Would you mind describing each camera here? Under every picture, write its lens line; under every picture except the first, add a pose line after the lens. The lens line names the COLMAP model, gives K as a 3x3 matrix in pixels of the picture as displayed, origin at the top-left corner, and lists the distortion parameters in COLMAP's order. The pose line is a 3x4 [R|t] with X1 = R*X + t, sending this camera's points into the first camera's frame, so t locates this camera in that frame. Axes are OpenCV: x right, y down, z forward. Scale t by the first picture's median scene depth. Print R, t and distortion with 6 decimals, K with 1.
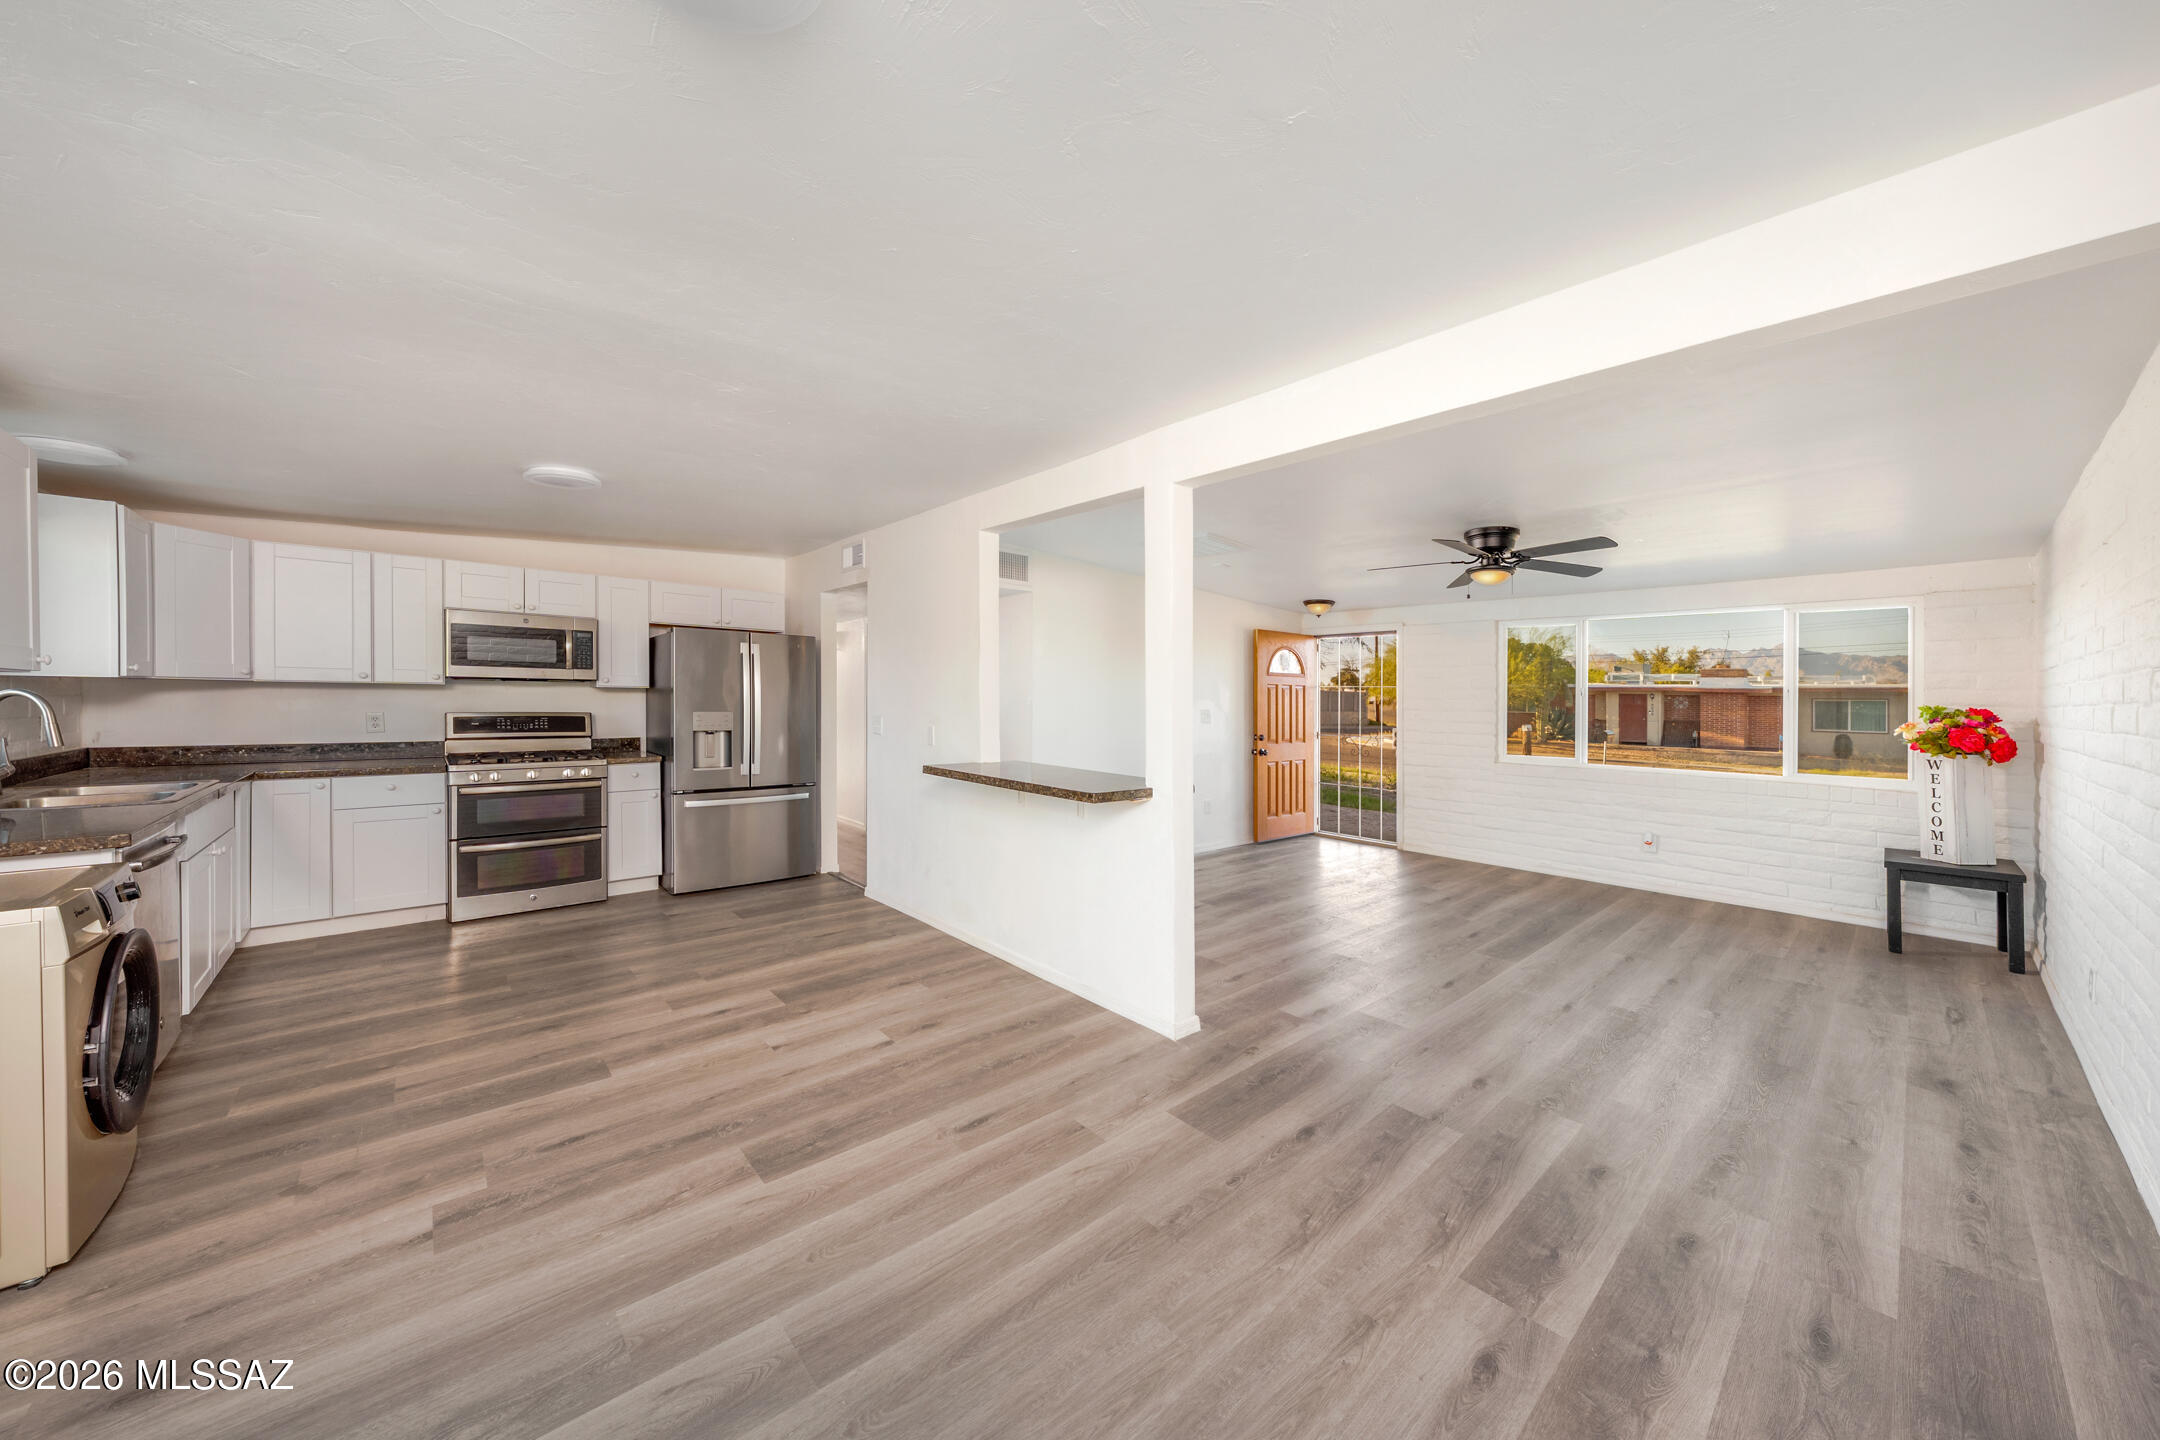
lens RADIAL K [[741.1, 0, 1091.1], [0, 741.1, 708.3], [0, 0, 1]] dist [-0.002114, -0.000231]
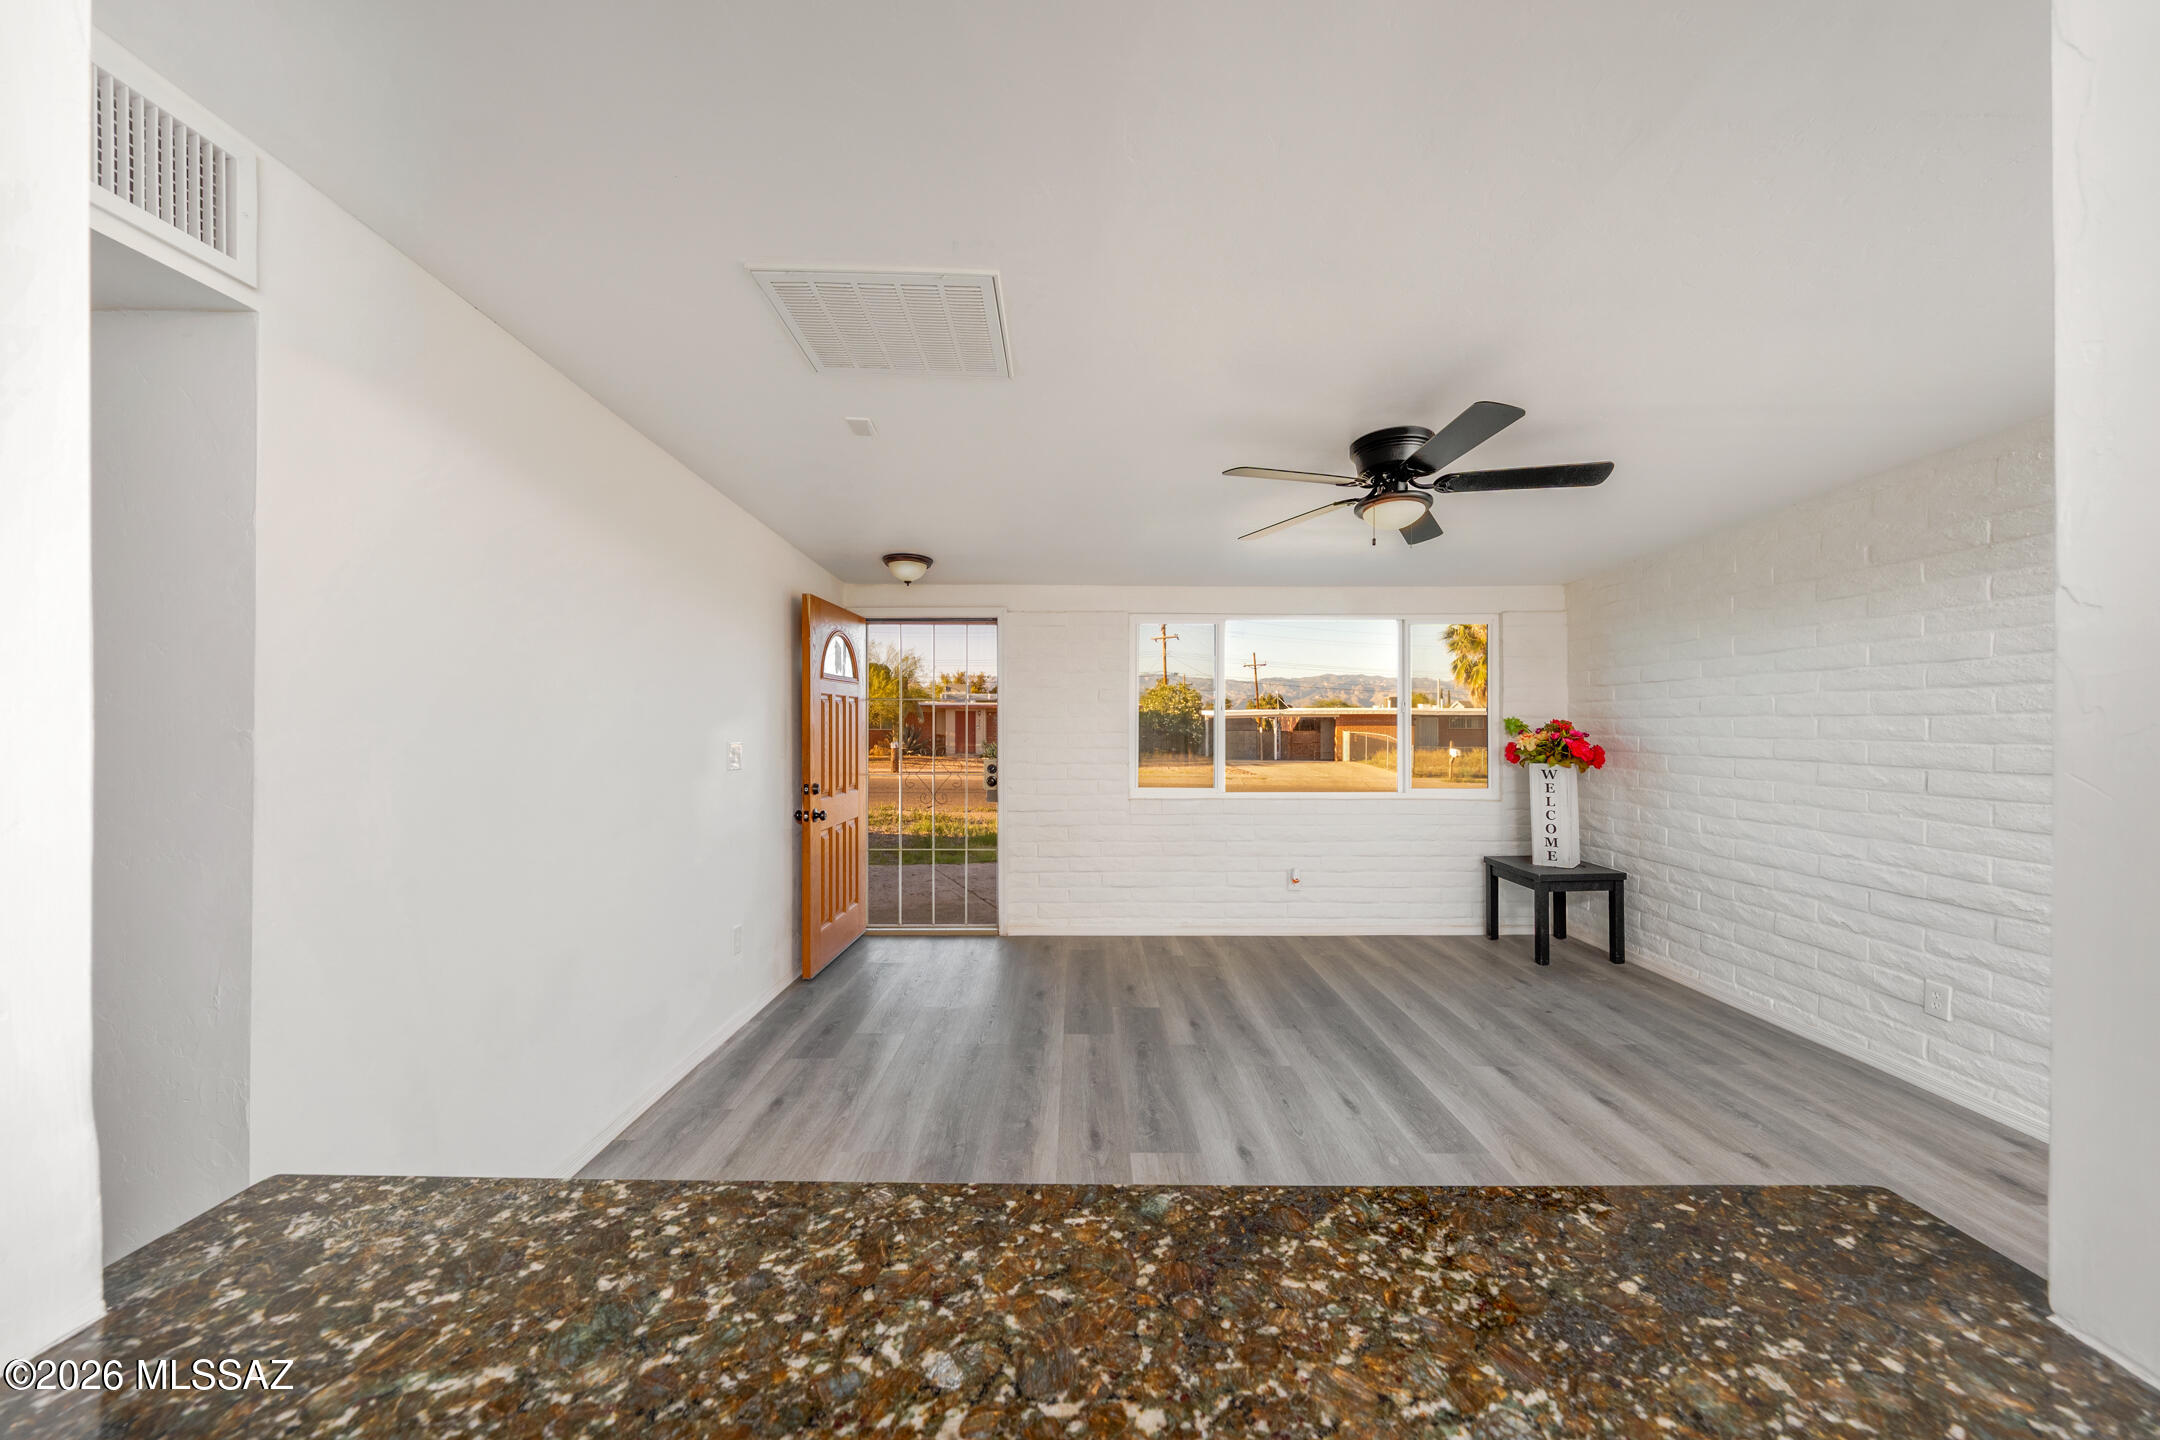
lens RADIAL K [[741.1, 0, 1068.9], [0, 741.1, 709.9], [0, 0, 1]] dist [-0.002114, -0.000231]
pose [[0.669822, -0.002878, 0.742516, -0.096727], [0.019151, 0.999727, -0.013401, -0.014871], [-0.742275, 0.023196, 0.669694, 0.812158]]
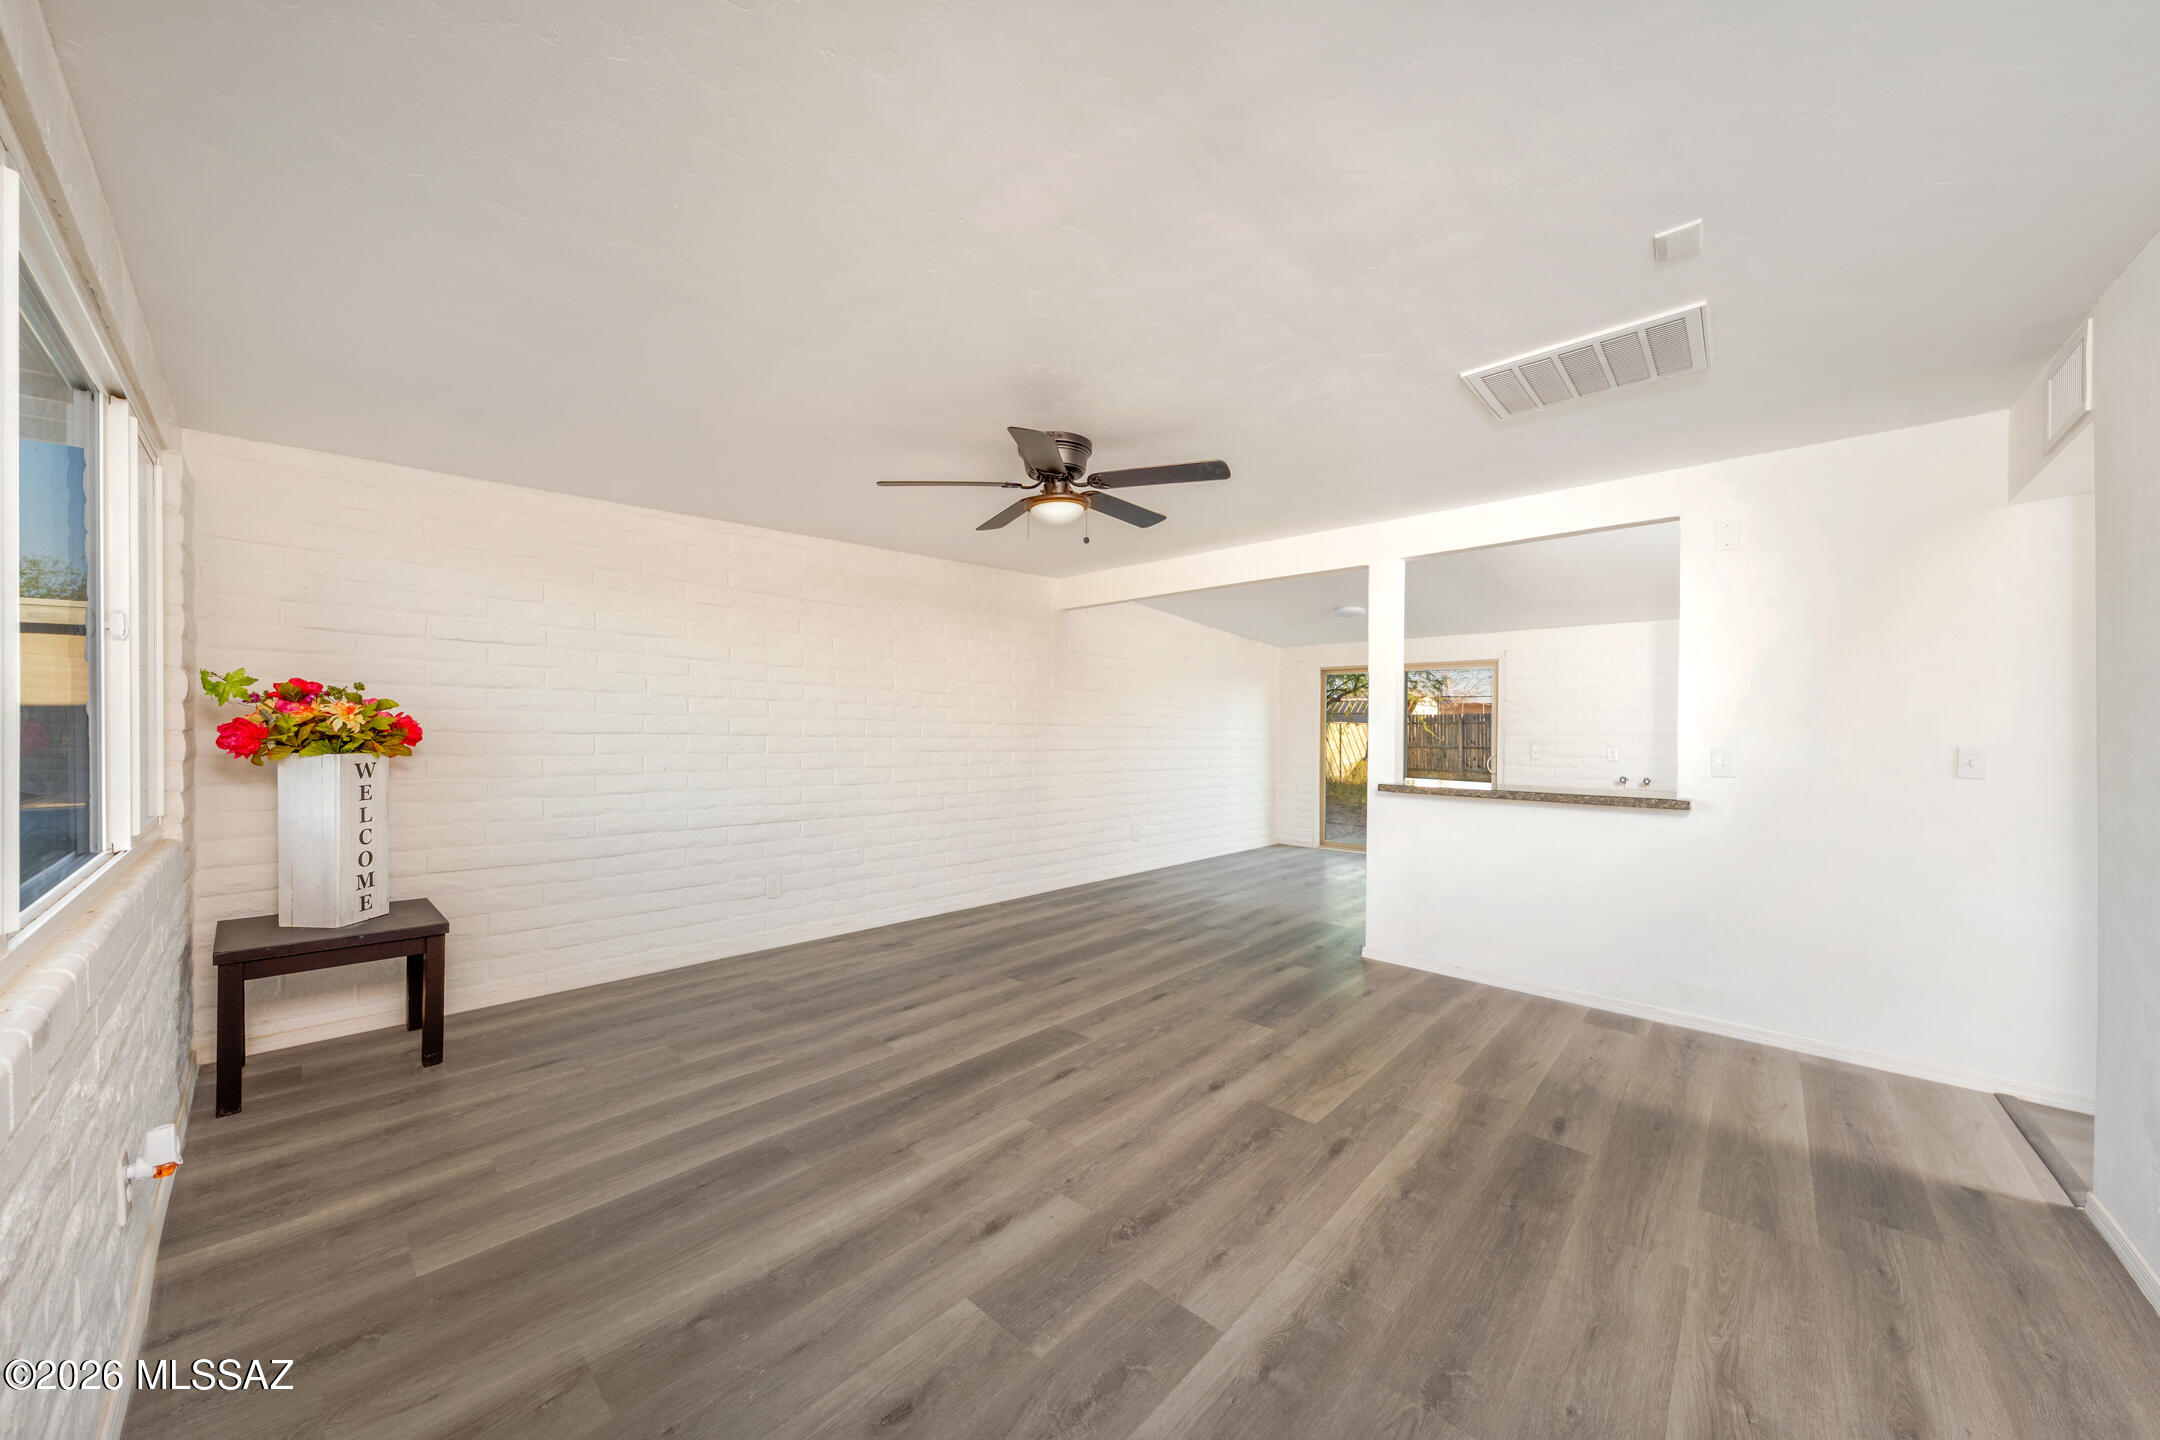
lens RADIAL K [[741.1, 0, 1075.3], [0, 741.1, 737.4], [0, 0, 1]] dist [-0.002114, -0.000231]
pose [[-0.995221, -0.031395, -0.092464, 0.614638], [-0.033533, 0.999203, 0.021659, 0.014237], [0.091711, 0.024656, -0.995480, 1.725813]]
